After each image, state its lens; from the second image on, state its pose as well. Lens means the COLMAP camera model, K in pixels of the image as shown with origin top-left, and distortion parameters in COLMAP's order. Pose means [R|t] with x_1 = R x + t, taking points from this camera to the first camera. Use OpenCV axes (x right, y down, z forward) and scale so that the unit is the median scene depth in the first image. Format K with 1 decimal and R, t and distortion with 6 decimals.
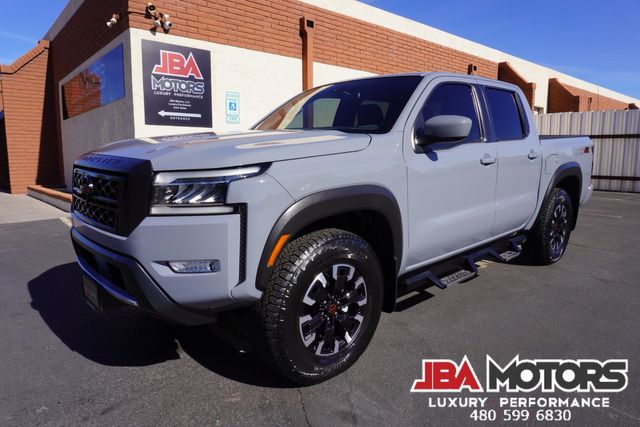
lens RADIAL K [[423.5, 0, 319.9], [0, 423.5, 212.1], [0, 0, 1]] dist [-0.042868, 0.022014]
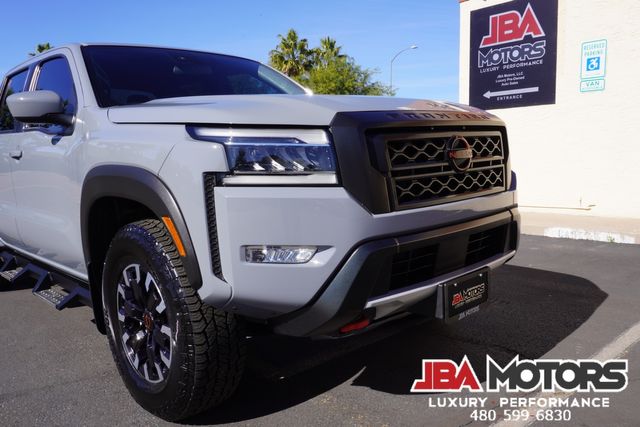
lens RADIAL K [[524.8, 0, 319.3], [0, 524.8, 212.8], [0, 0, 1]] dist [-0.004617, -0.007271]
pose [[0.002206, 0.097894, -0.995194, 0.623276], [-0.108012, 0.989398, 0.097085, -0.071436], [0.994147, 0.107279, 0.012757, 0.665548]]
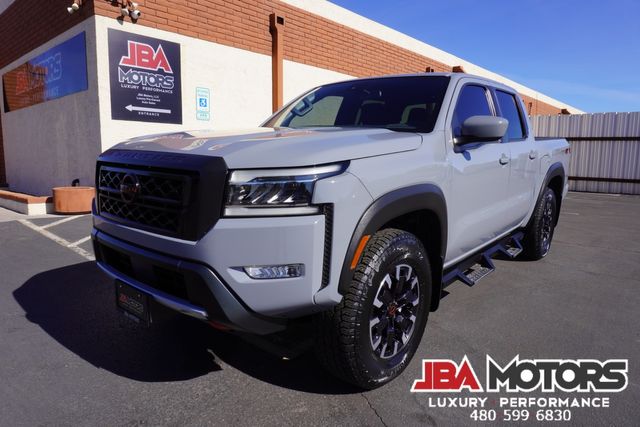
lens RADIAL K [[423.5, 0, 319.6], [0, 423.5, 212.1], [0, 0, 1]] dist [-0.042868, 0.022014]
pose [[0.991707, -0.007977, 0.128273, -0.073790], [0.007717, 0.999967, 0.002527, -0.000853], [-0.128289, -0.001516, 0.991736, 0.013709]]
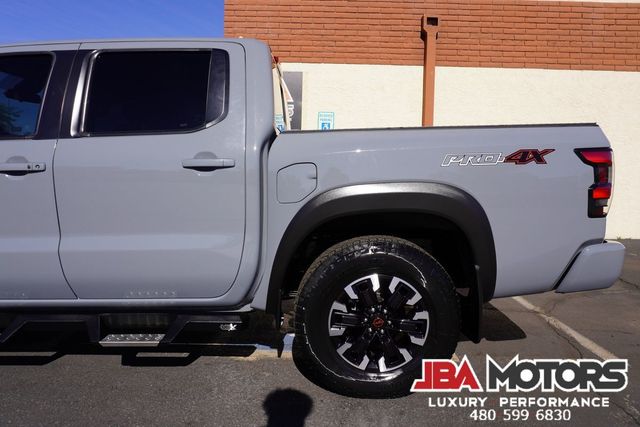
lens RADIAL K [[423.5, 0, 322.4], [0, 423.5, 212.6], [0, 0, 1]] dist [-0.042868, 0.022014]
pose [[0.742501, 0.060949, -0.667067, 0.461354], [-0.108933, 0.993582, -0.030469, -0.034157], [0.660929, 0.095289, 0.744375, 0.340022]]
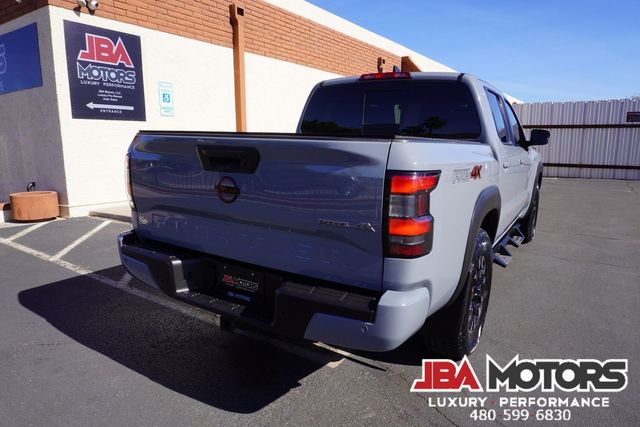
lens RADIAL K [[423.5, 0, 318.9], [0, 423.5, 212.3], [0, 0, 1]] dist [-0.042868, 0.022014]
pose [[0.964301, -0.052527, 0.259546, -0.147402], [0.043780, 0.998265, 0.039373, -0.023468], [-0.261164, -0.026604, 0.964928, 0.017534]]
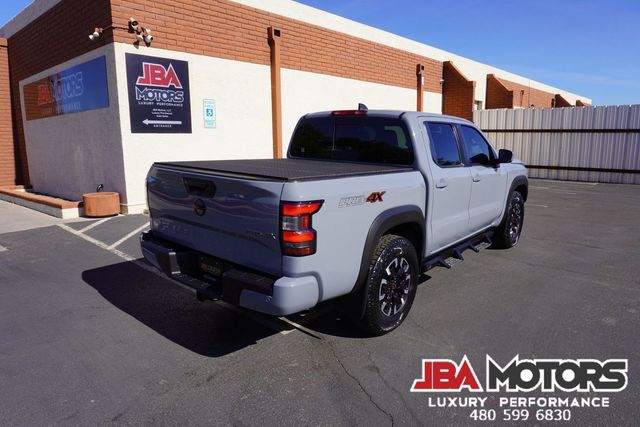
lens RADIAL K [[423.5, 0, 319.2], [0, 423.5, 212.4], [0, 0, 1]] dist [-0.042868, 0.022014]
pose [[0.992200, -0.031311, 0.120661, -0.072831], [0.026320, 0.998740, 0.042737, -0.038125], [-0.121847, -0.039228, 0.991773, -0.117660]]
